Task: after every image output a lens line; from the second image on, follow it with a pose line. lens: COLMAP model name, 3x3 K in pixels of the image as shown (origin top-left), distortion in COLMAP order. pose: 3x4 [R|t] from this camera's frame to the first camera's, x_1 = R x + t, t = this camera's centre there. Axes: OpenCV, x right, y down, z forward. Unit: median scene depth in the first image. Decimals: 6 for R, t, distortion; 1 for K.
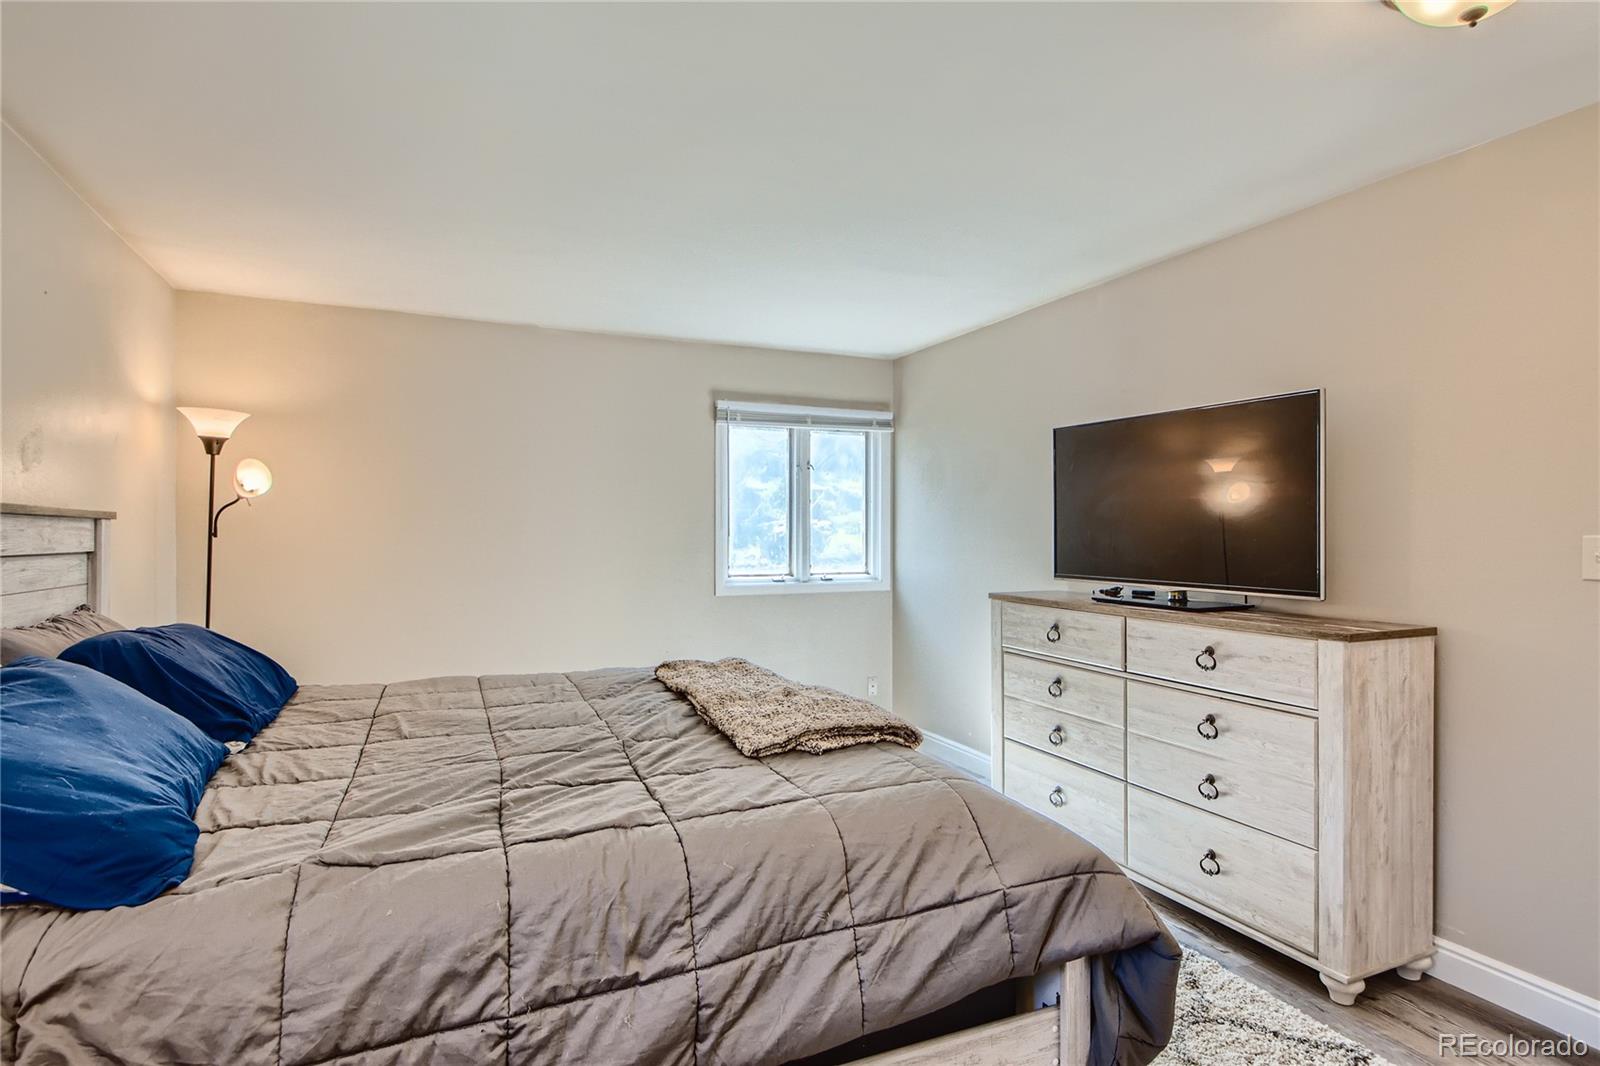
lens RADIAL K [[840.0, 0, 800.0], [0, 840.0, 533.0], [0, 0, 1]] dist [0.030527, -0.023773]
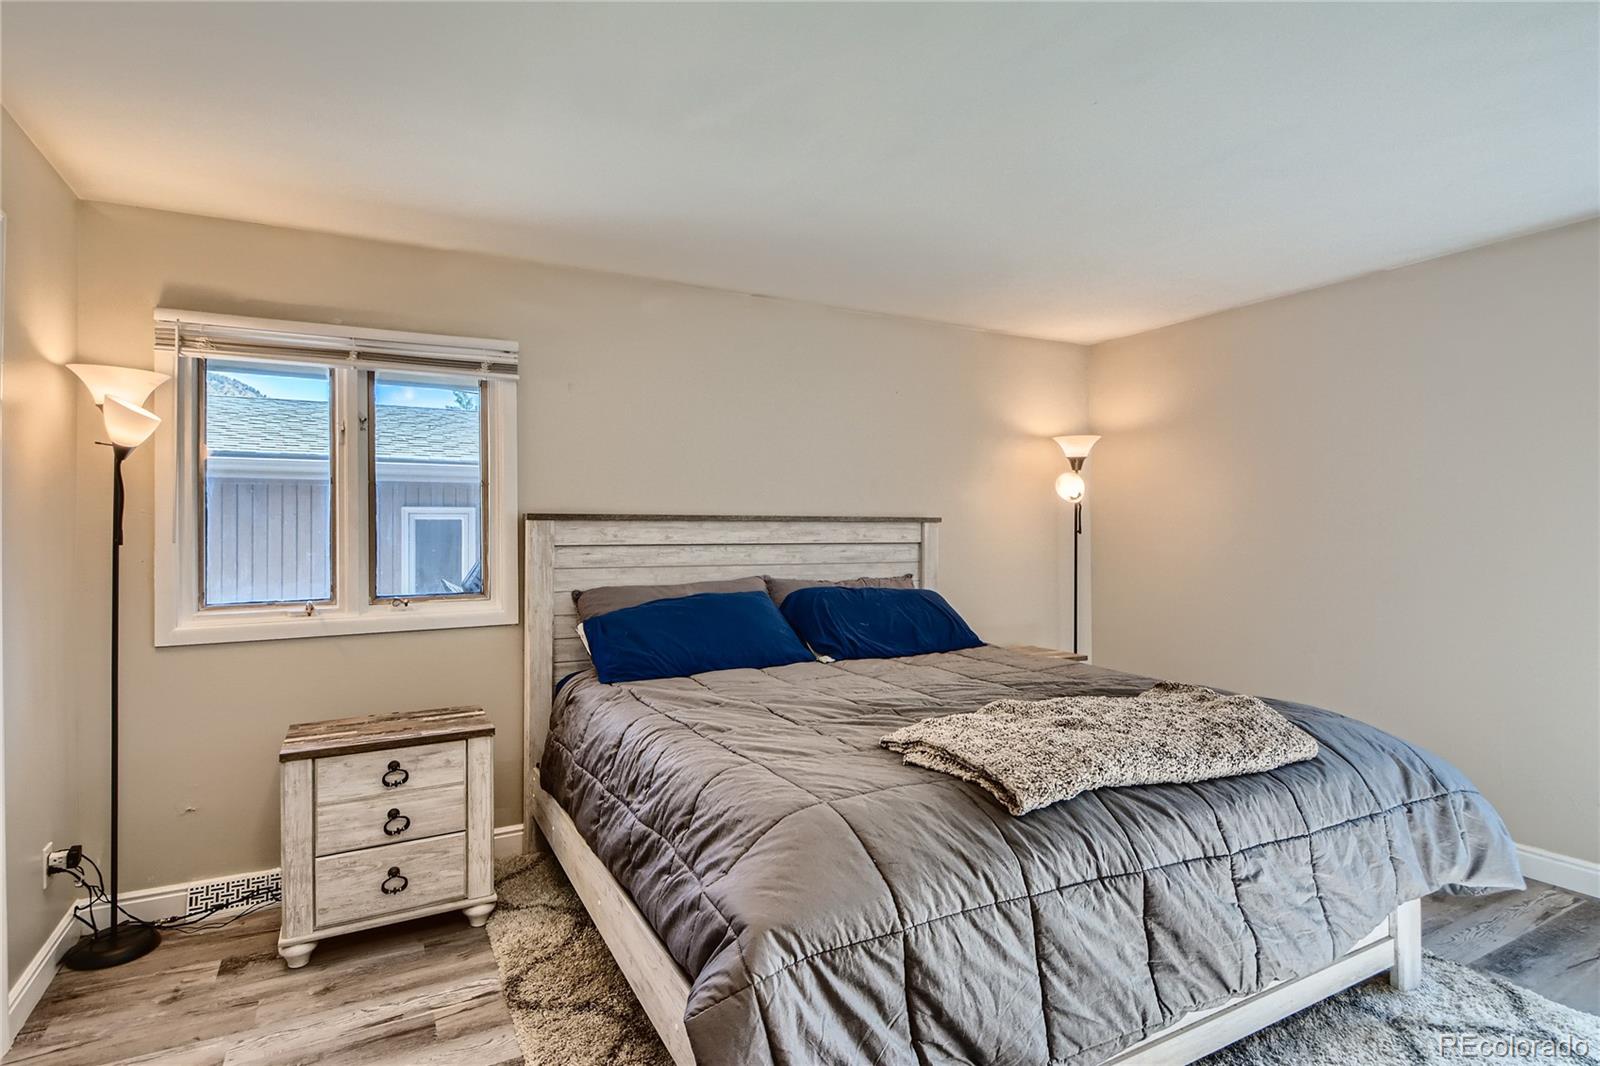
lens RADIAL K [[840.0, 0, 800.0], [0, 840.0, 533.0], [0, 0, 1]] dist [0.030527, -0.023773]
pose [[0.077723, 0.007167, -0.996949, 0.887618], [0.000266, 0.999974, 0.007209, -0.008416], [0.996975, -0.000826, 0.077719, 0.732504]]
